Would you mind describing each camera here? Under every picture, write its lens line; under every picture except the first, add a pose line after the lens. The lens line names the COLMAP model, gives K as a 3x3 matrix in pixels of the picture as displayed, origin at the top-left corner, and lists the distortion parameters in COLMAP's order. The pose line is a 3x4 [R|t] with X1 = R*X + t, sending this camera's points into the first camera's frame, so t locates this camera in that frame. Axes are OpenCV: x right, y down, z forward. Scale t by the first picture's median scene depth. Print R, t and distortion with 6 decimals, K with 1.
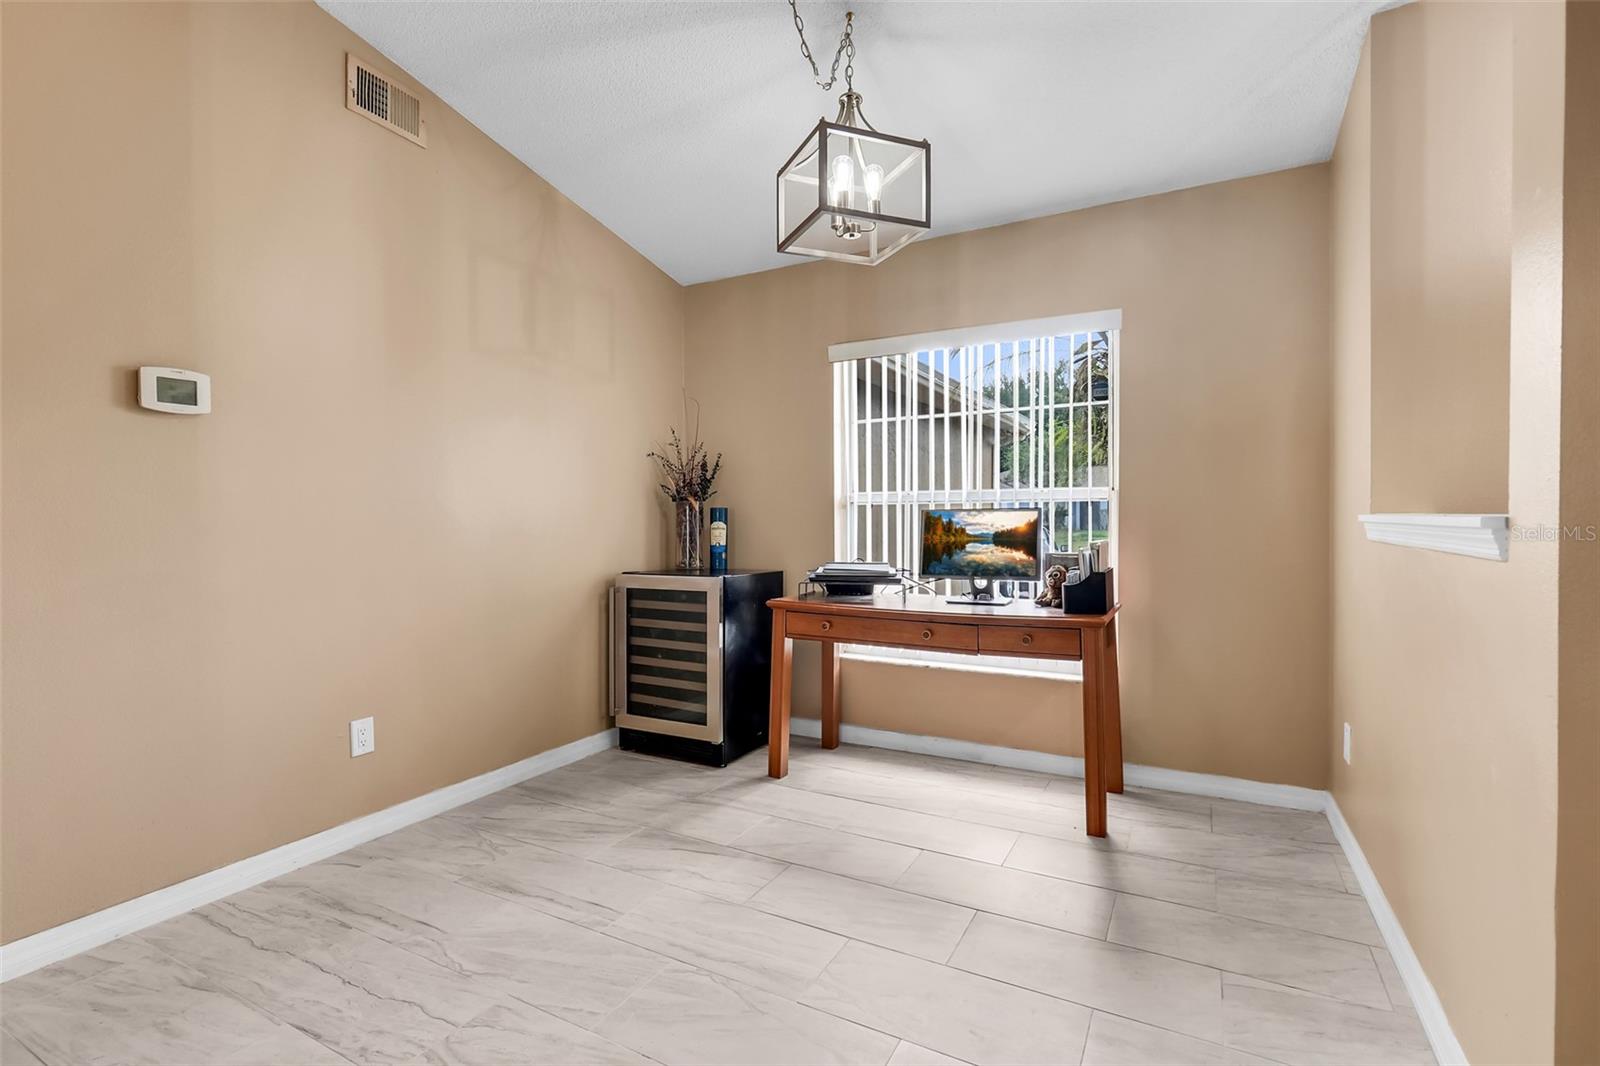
lens RADIAL K [[746.4, 0, 799.7], [0, 746.4, 518.7], [0, 0, 1]] dist [-0.004650, 0.000765]
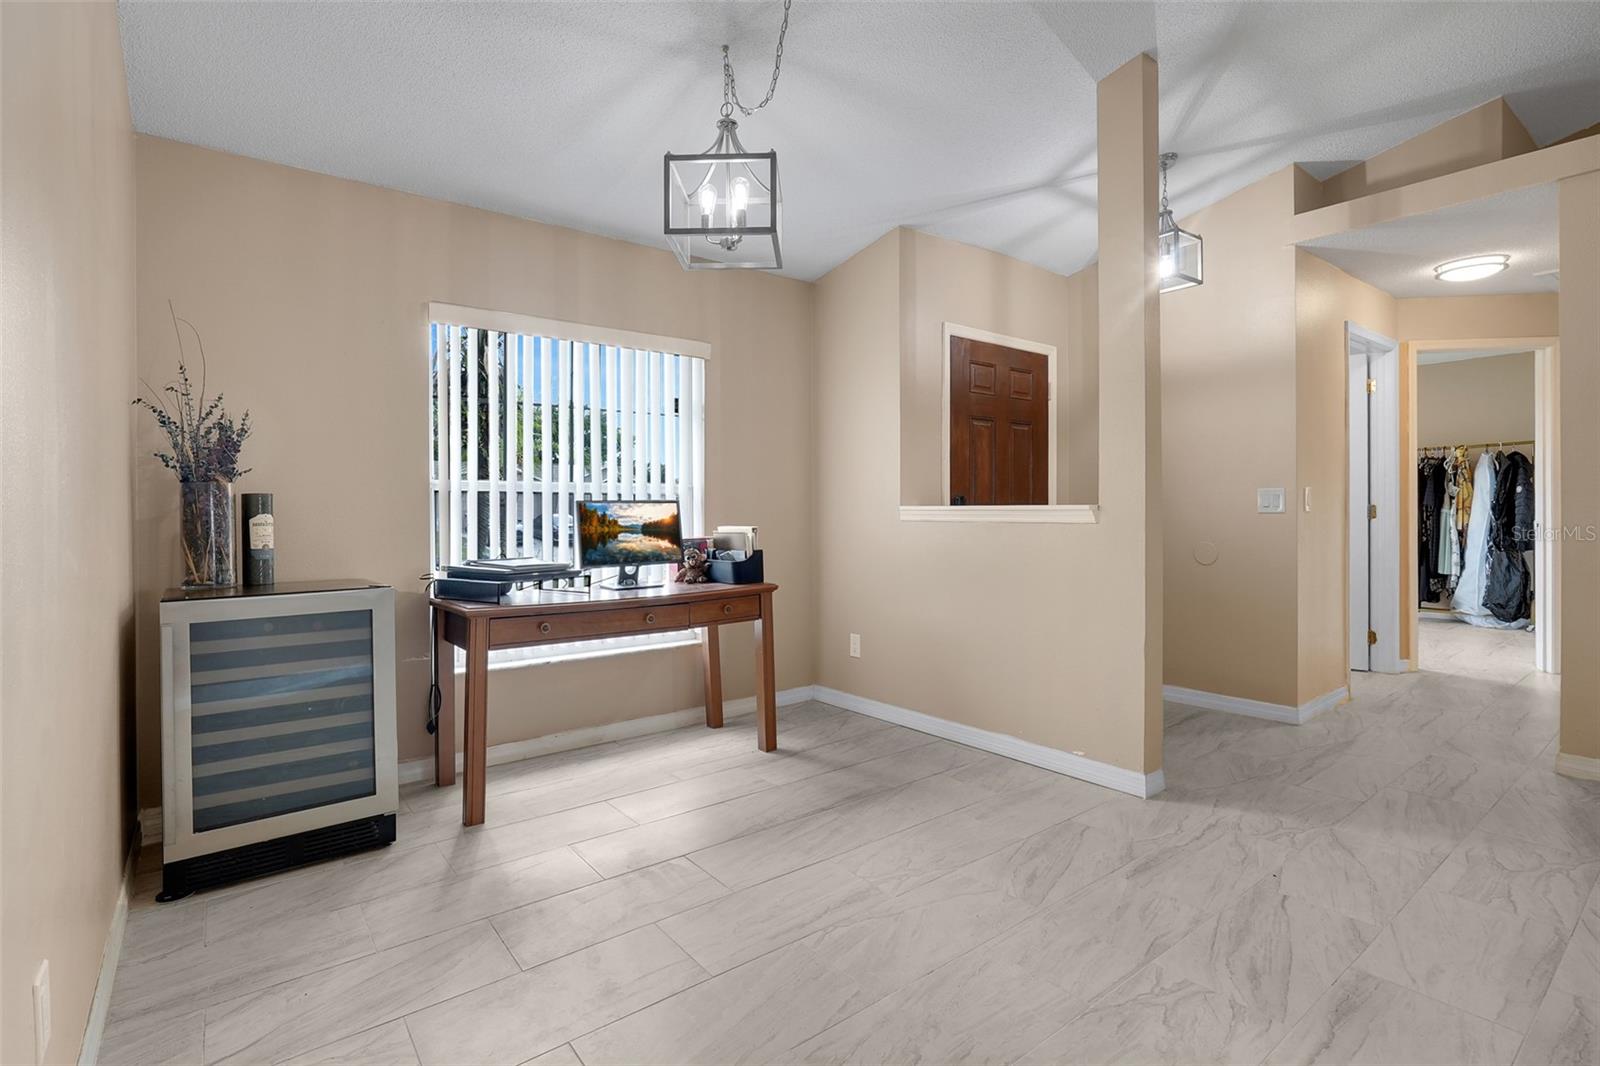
lens RADIAL K [[746.4, 0, 799.7], [0, 746.4, 518.7], [0, 0, 1]] dist [-0.004650, 0.000765]
pose [[0.406594, -0.008246, 0.913572, -0.628530], [0.004863, 0.999965, 0.006862, 0.007183], [-0.913596, 0.001653, 0.406620, 0.339010]]
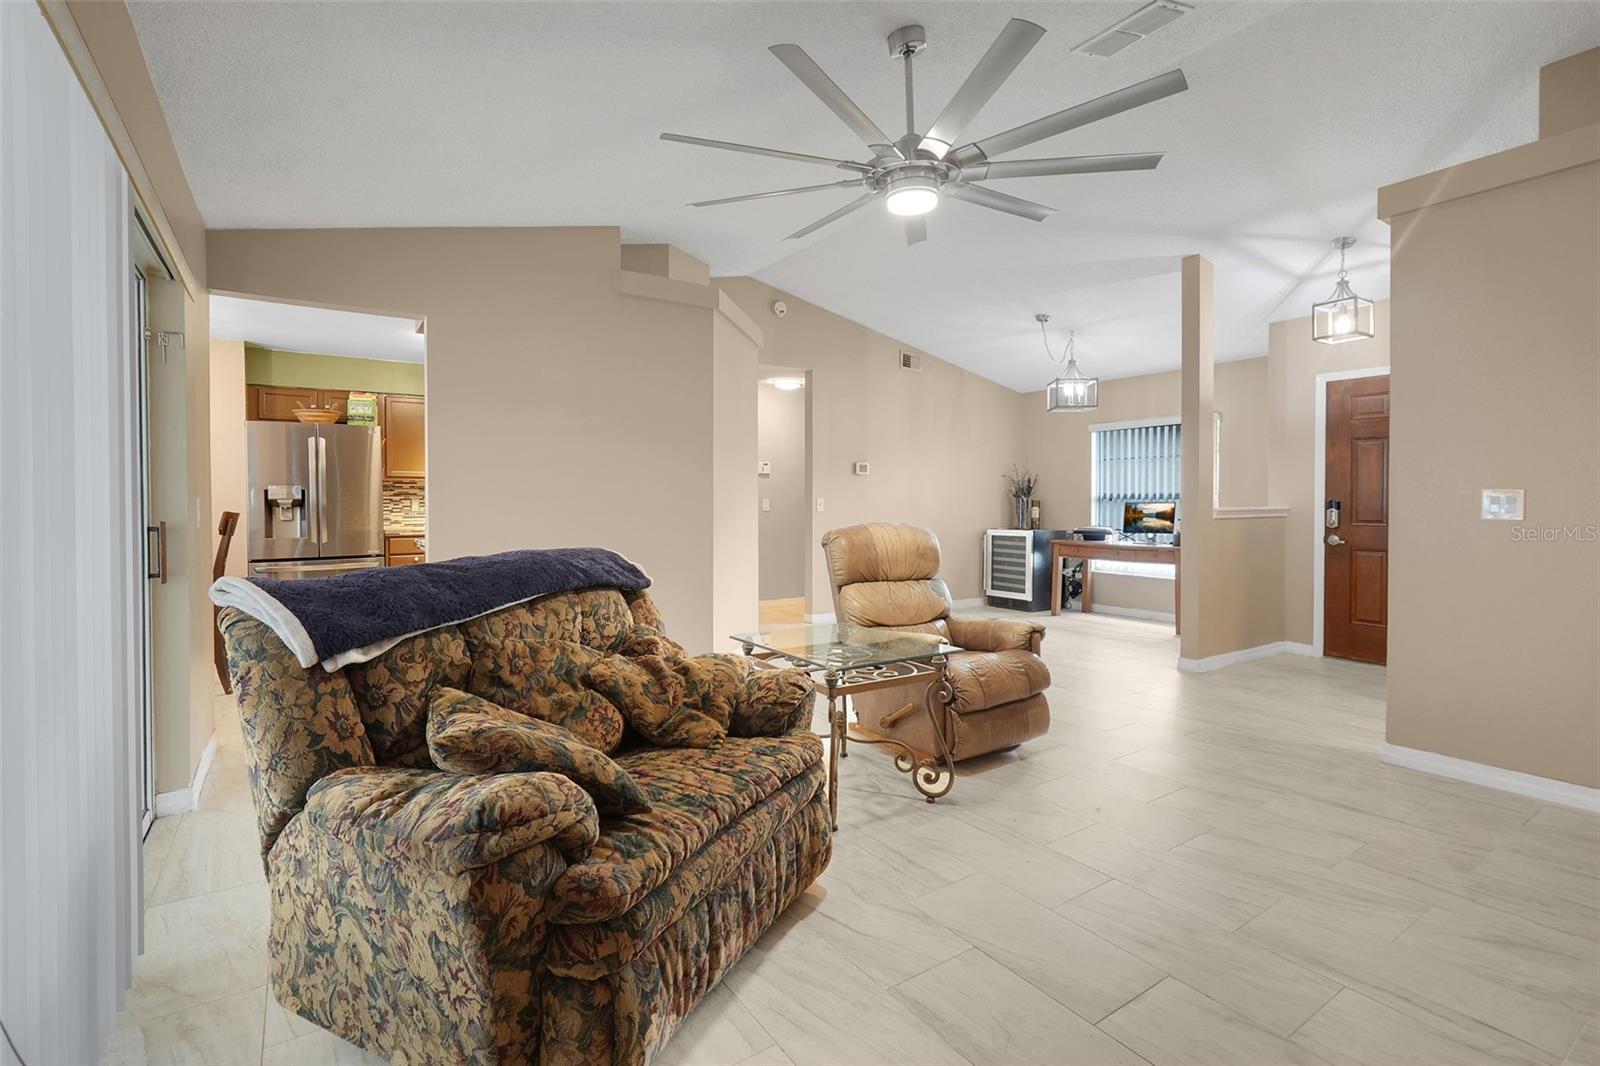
lens RADIAL K [[746.4, 0, 799.7], [0, 746.4, 518.7], [0, 0, 1]] dist [-0.004650, 0.000765]
pose [[0.884416, 0.016354, -0.466412, 0.350554], [-0.007211, 0.999745, 0.021380, -0.003859], [0.466643, -0.015545, 0.884309, -1.450876]]
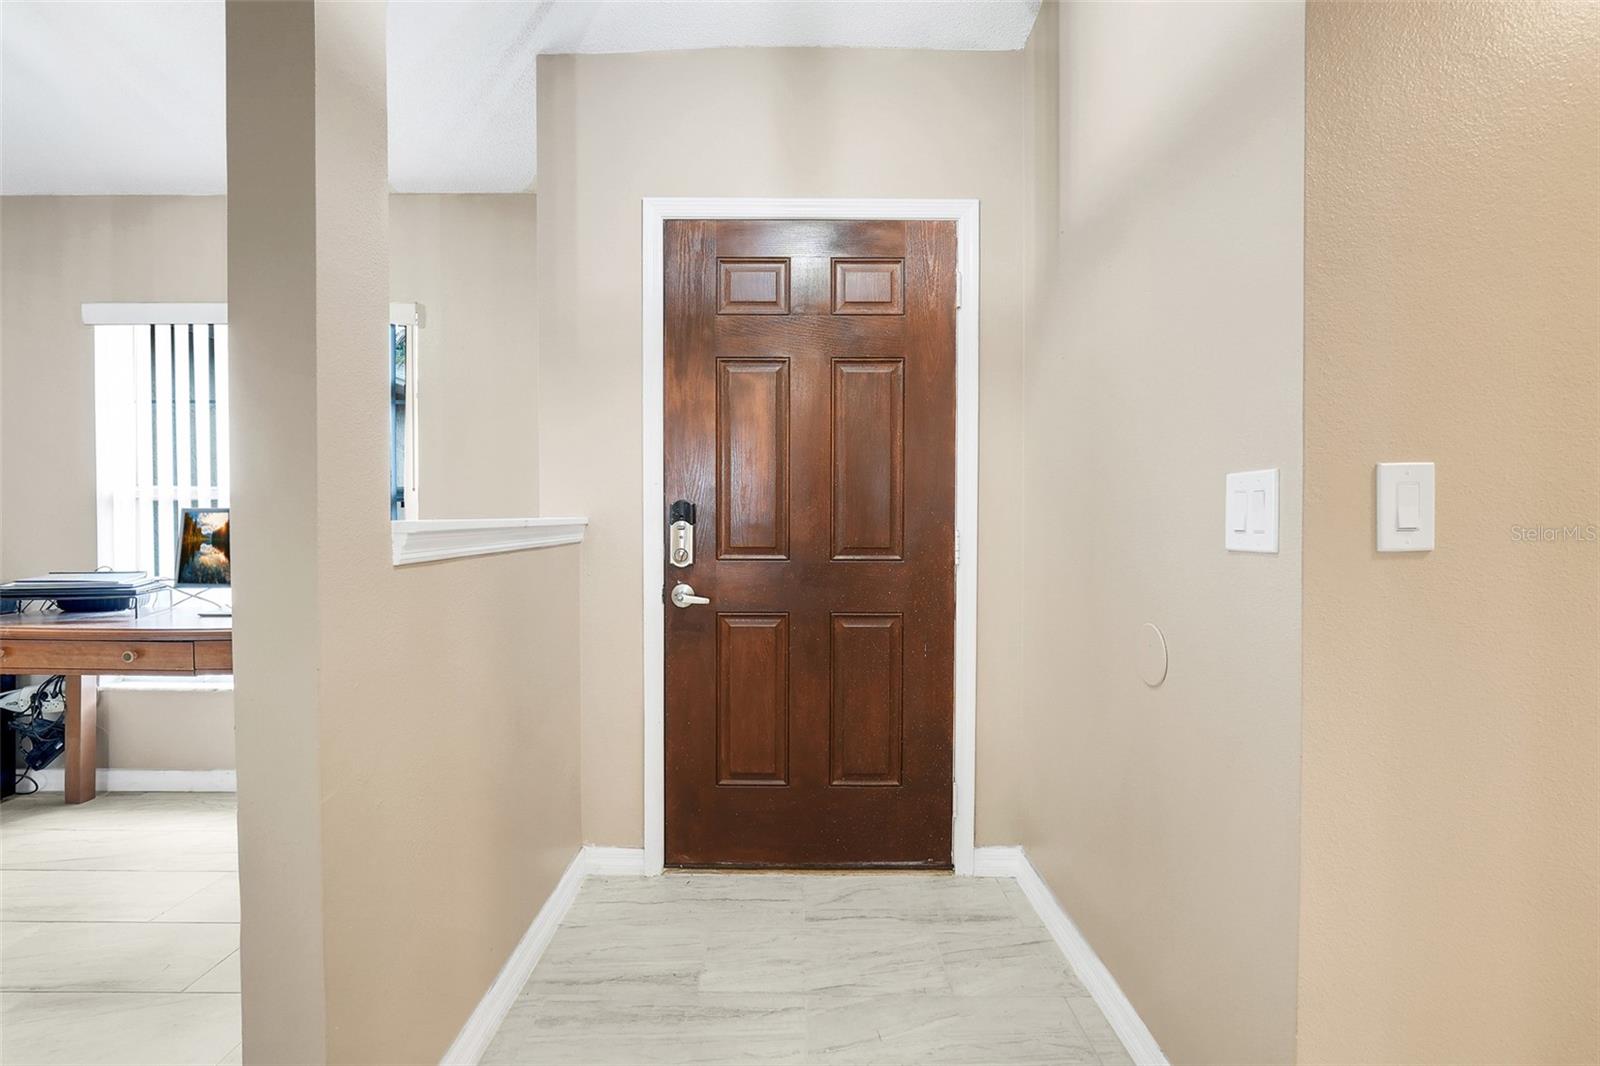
lens RADIAL K [[746.4, 0, 799.7], [0, 746.4, 518.7], [0, 0, 1]] dist [-0.004650, 0.000765]
pose [[0.882475, 0.002036, 0.470356, 0.395044], [-0.003134, 0.999994, 0.001551, -0.003737], [-0.470349, -0.002843, 0.882476, -0.084469]]
